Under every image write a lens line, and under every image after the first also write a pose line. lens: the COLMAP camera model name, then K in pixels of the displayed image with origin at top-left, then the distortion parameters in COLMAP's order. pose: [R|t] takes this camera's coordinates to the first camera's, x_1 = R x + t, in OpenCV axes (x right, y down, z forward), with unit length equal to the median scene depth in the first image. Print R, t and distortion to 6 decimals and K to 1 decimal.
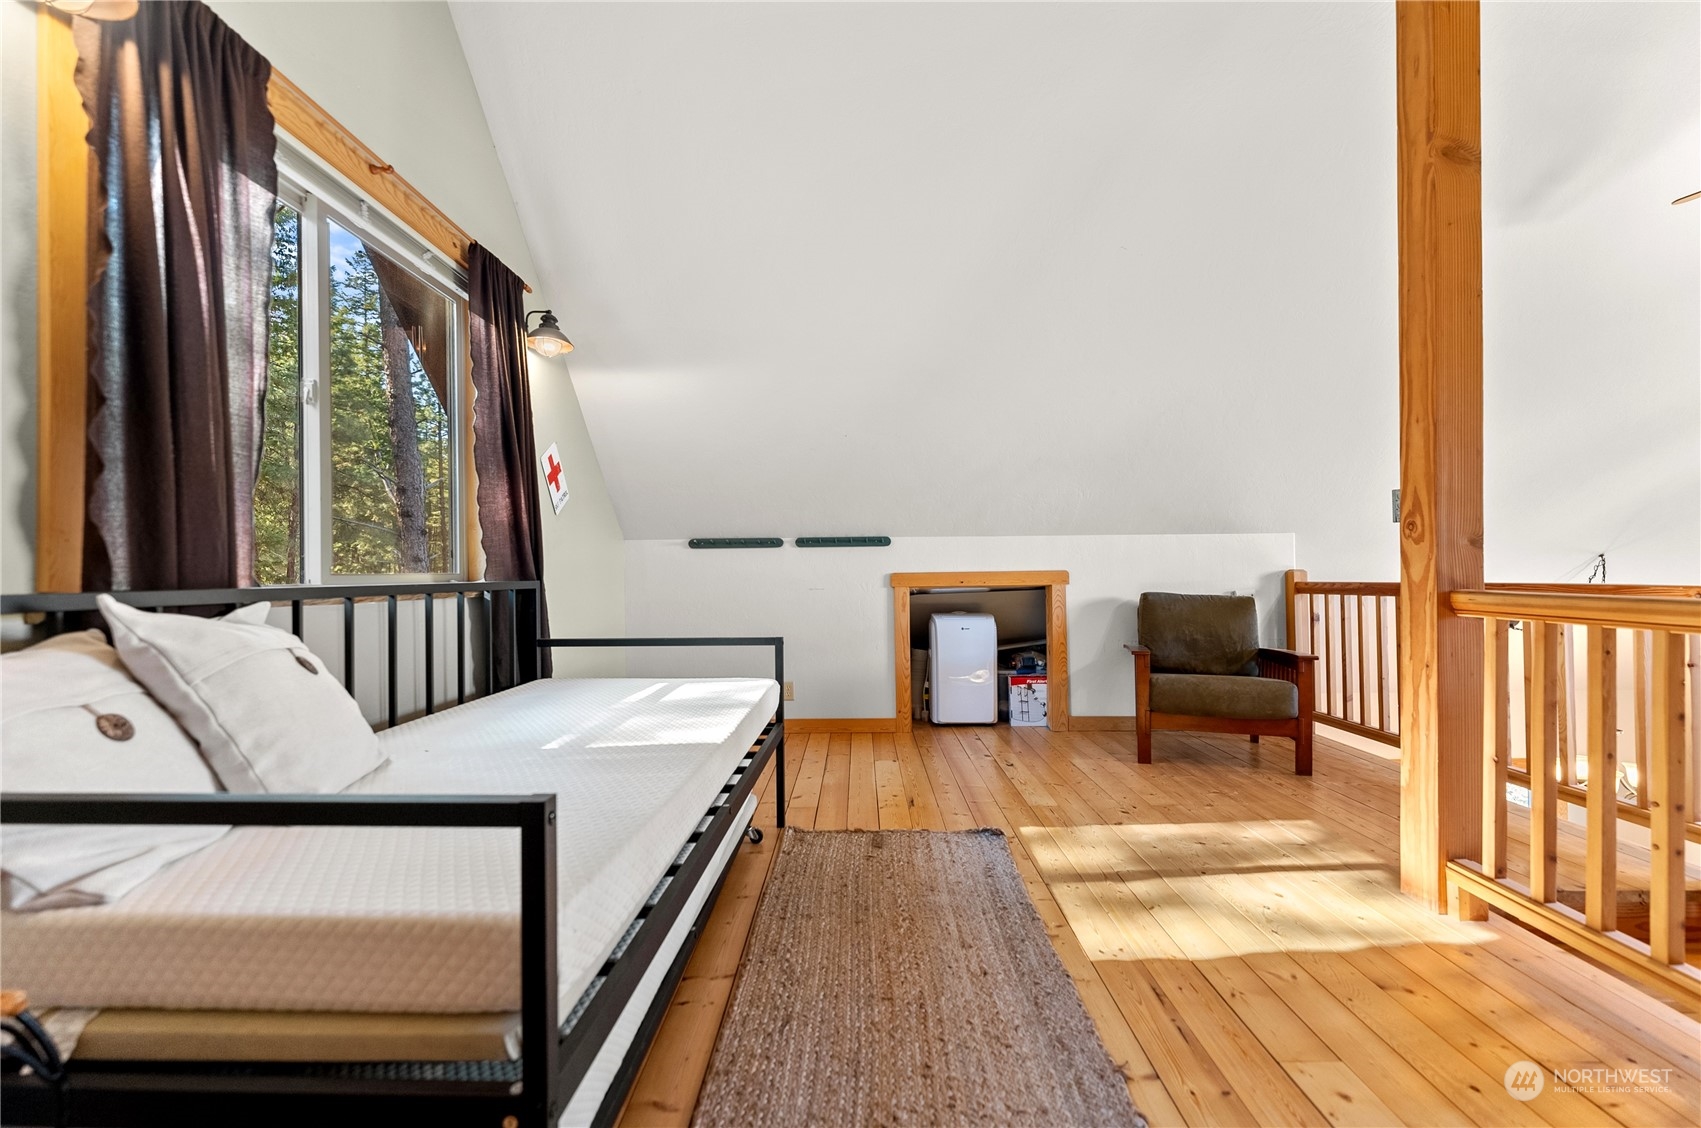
lens RADIAL K [[698.4, 0, 847.8], [0, 698.4, 571.8], [0, 0, 1]] dist [0.004248, -0.001135]
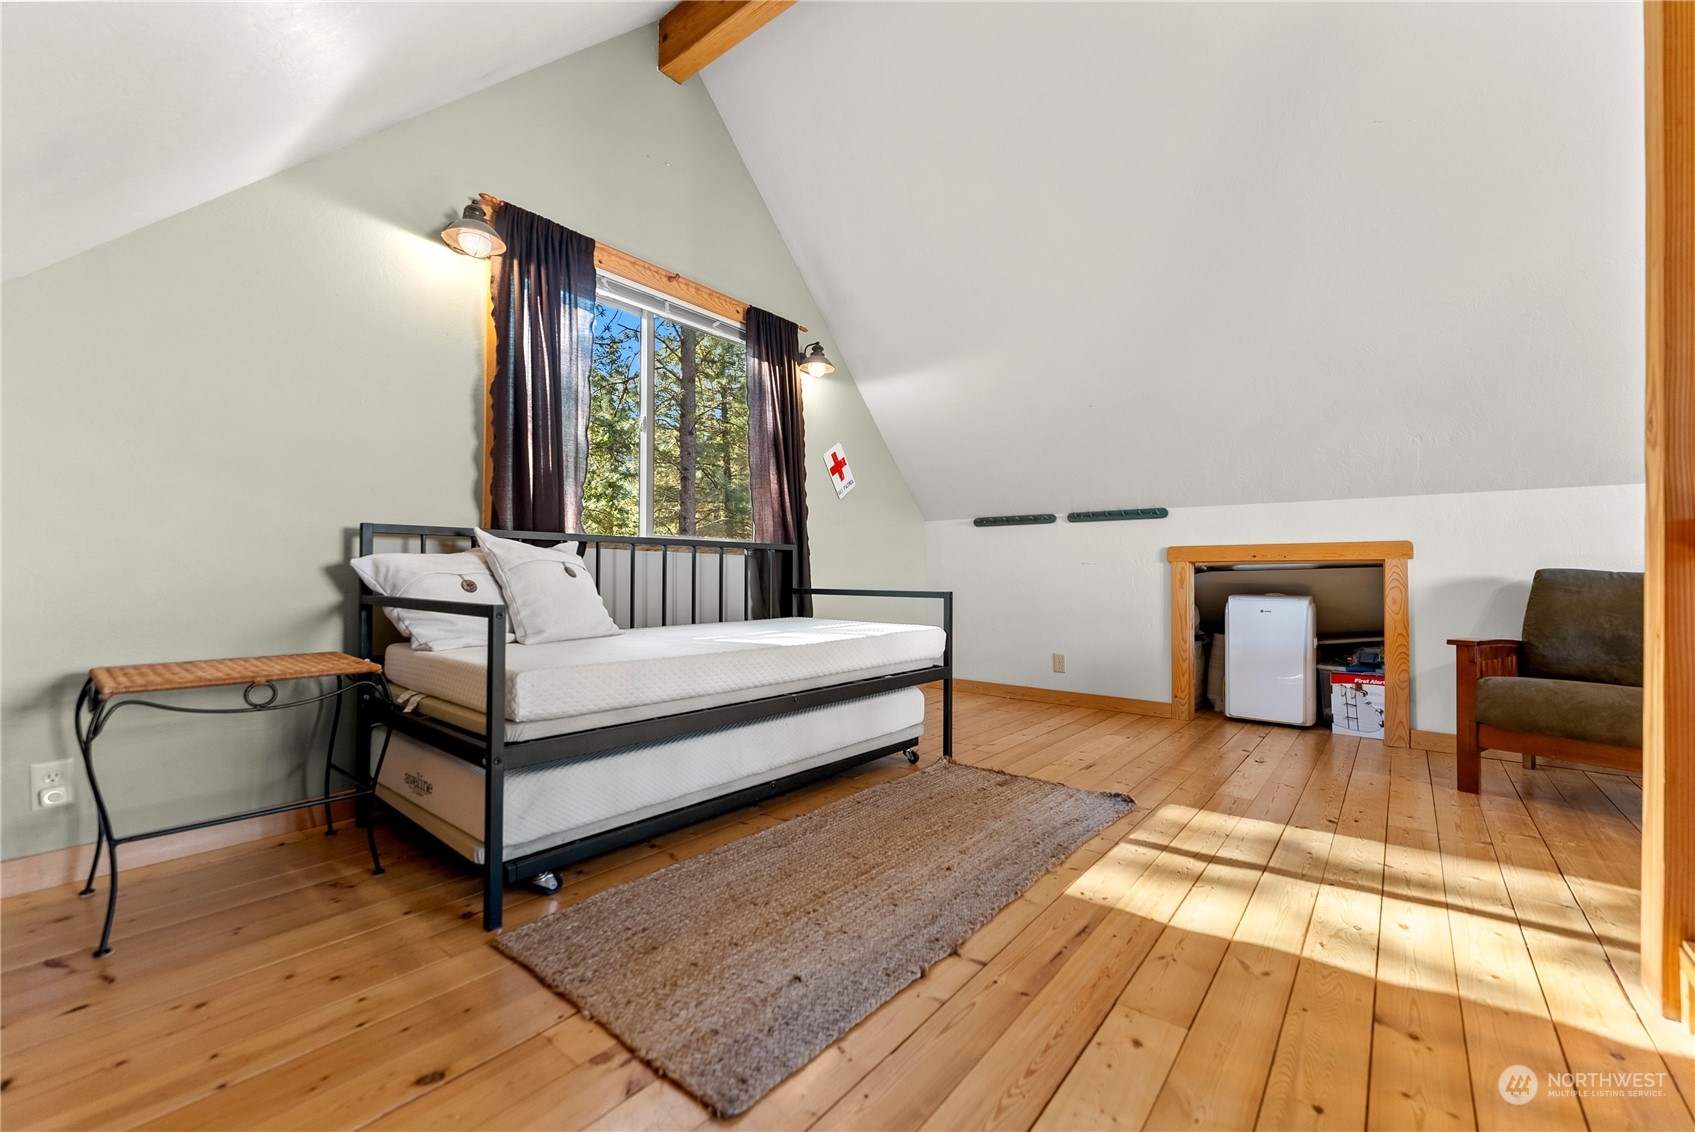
lens RADIAL K [[687.2, 0, 847.3], [0, 687.2, 570.5], [0, 0, 1]] dist [-0.001889, 0.001151]
pose [[0.787045, 0.010603, -0.616805, 0.440129], [-0.013503, 0.999909, -0.000041, 0.059048], [0.616748, 0.008361, 0.787116, 0.019035]]
